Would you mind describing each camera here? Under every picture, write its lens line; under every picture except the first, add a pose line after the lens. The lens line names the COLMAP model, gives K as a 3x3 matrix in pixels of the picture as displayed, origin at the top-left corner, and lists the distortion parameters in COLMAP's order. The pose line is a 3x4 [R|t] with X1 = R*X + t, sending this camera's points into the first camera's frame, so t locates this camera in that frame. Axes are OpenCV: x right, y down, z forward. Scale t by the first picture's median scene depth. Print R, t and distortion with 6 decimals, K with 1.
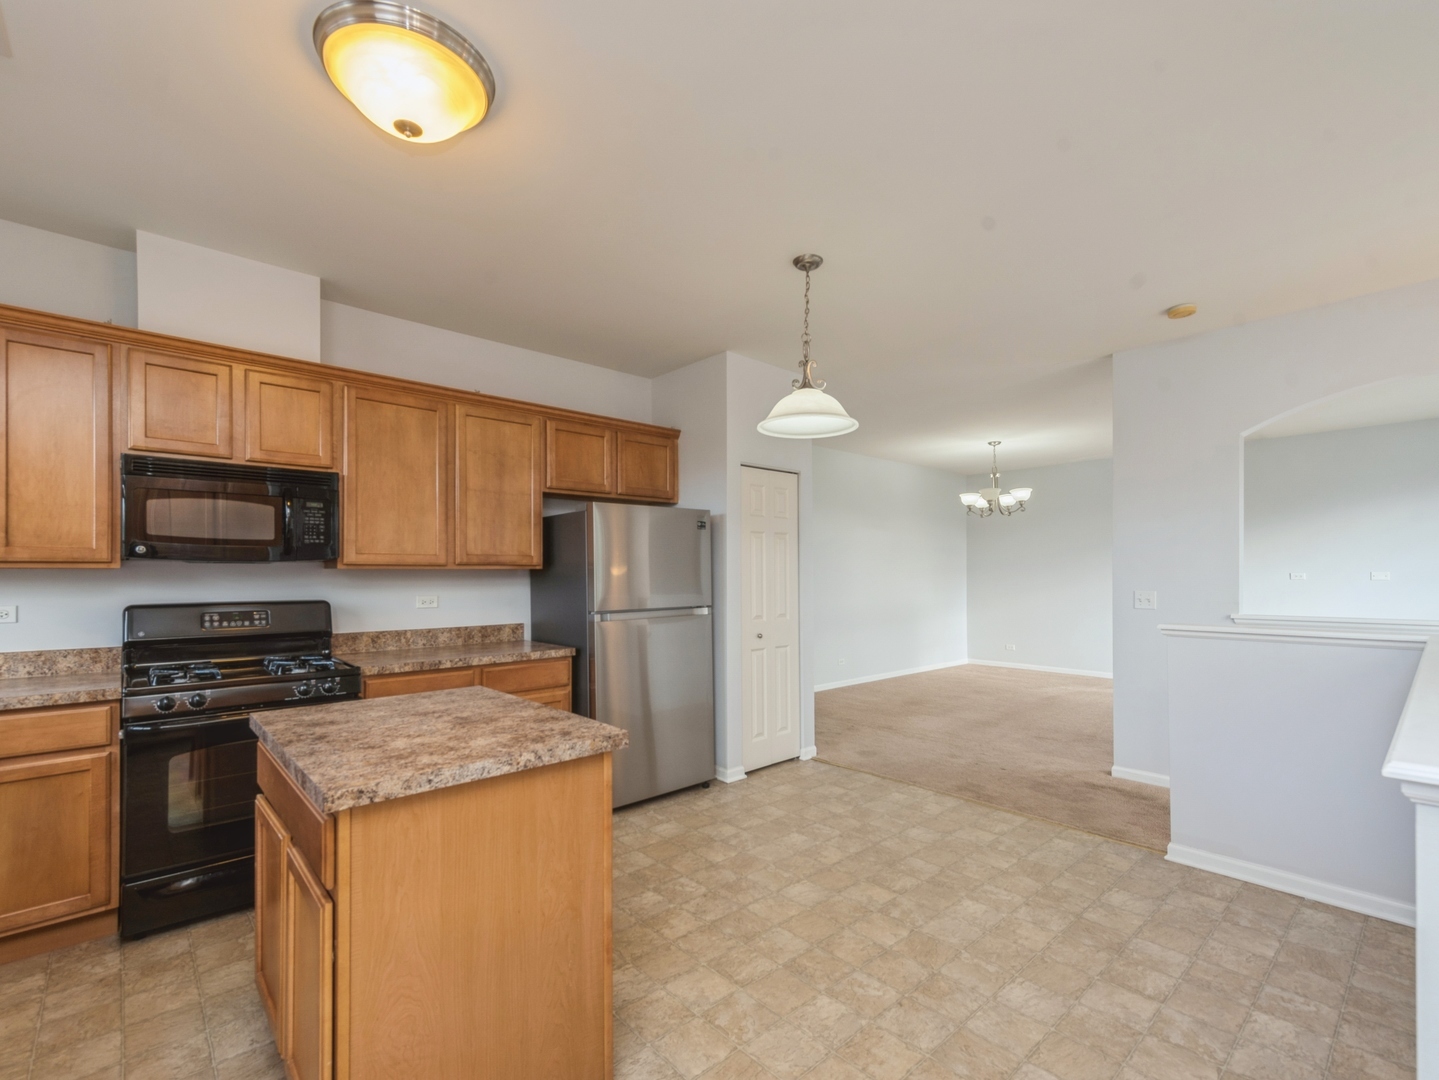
lens RADIAL K [[656.8, 0, 719.3], [0, 656.8, 573.9], [0, 0, 1]] dist [0.028575, -0.000025]
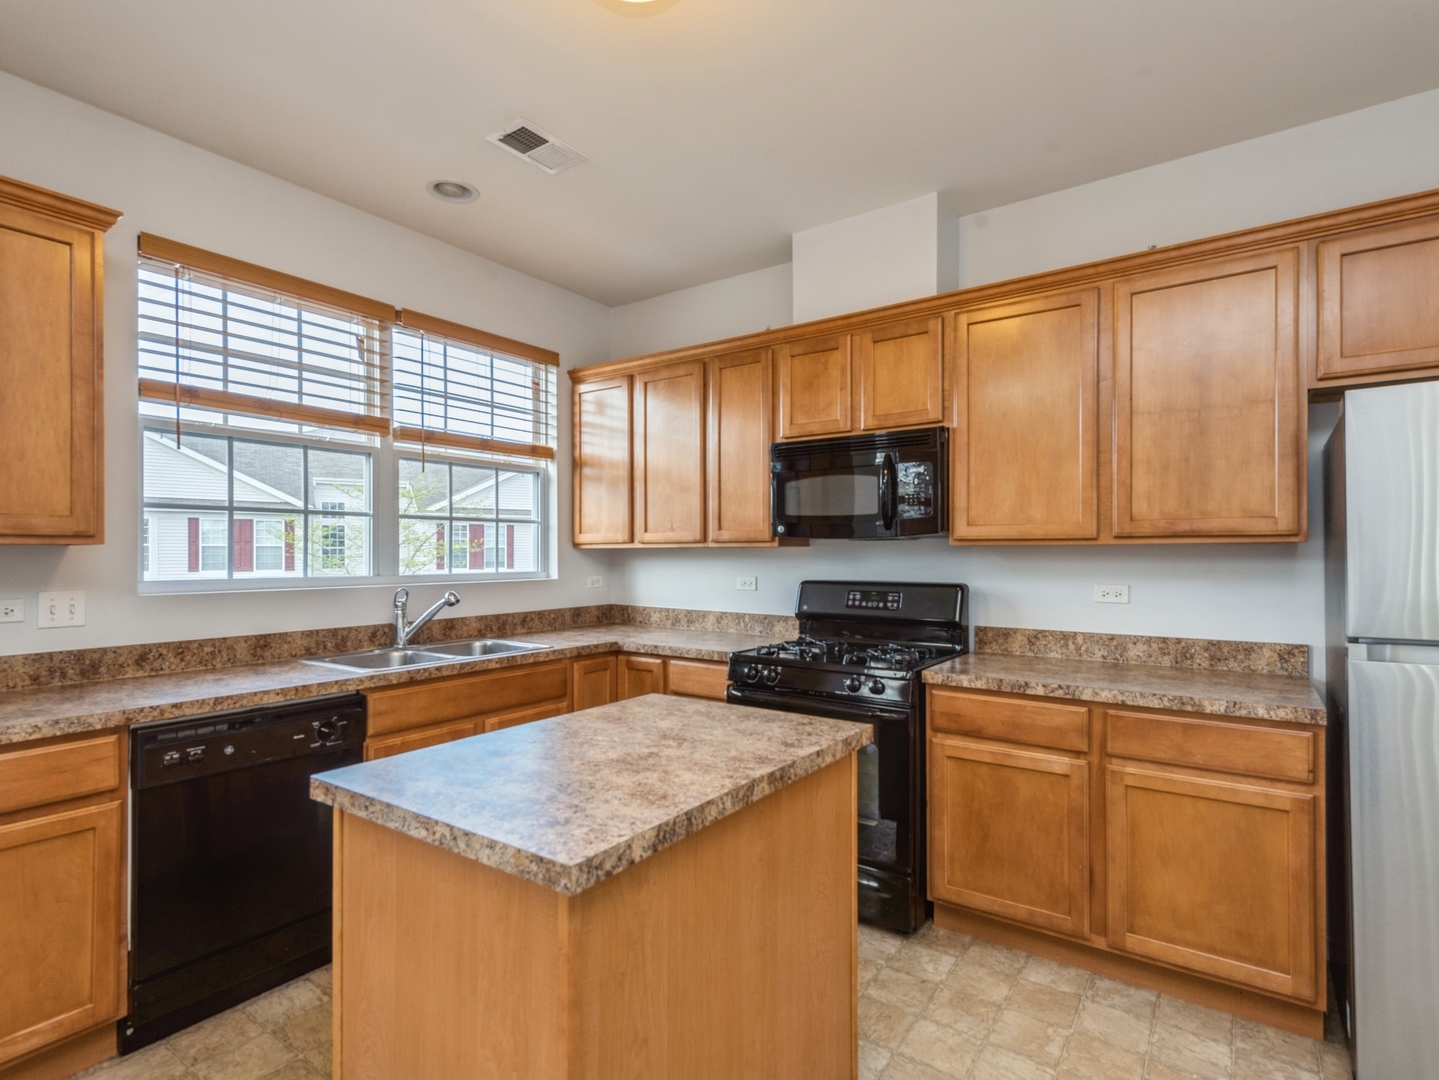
lens RADIAL K [[735.9, 0, 720.8], [0, 735.9, 547.7], [0, 0, 1]] dist [0.027480, -0.000146]
pose [[0.214826, -0.005536, -0.976637, 0.244006], [0.001559, 0.999985, -0.005326, -0.000404], [0.976651, -0.000379, 0.214832, 0.547266]]
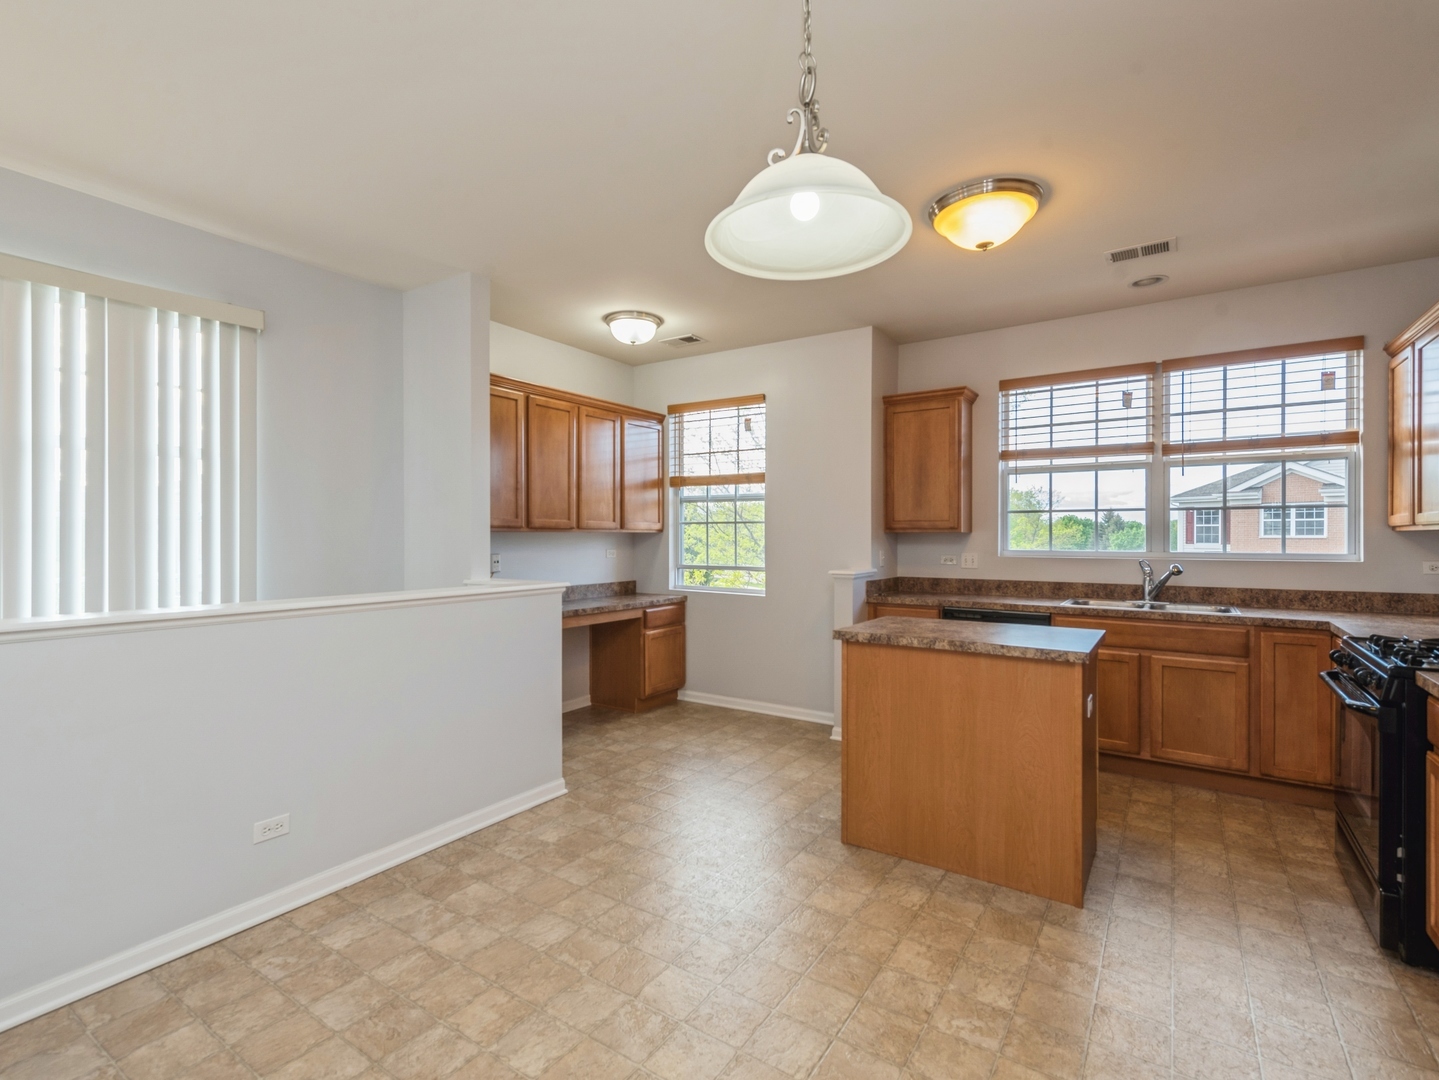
lens RADIAL K [[696.4, 0, 719.5], [0, 696.4, 540.0], [0, 0, 1]] dist [0.000098, 0.000092]
pose [[-0.967717, 0.001570, -0.252036, 0.318022], [0.000563, 0.999992, 0.004065, 0.002472], [0.252040, 0.003792, -0.967709, 1.435708]]
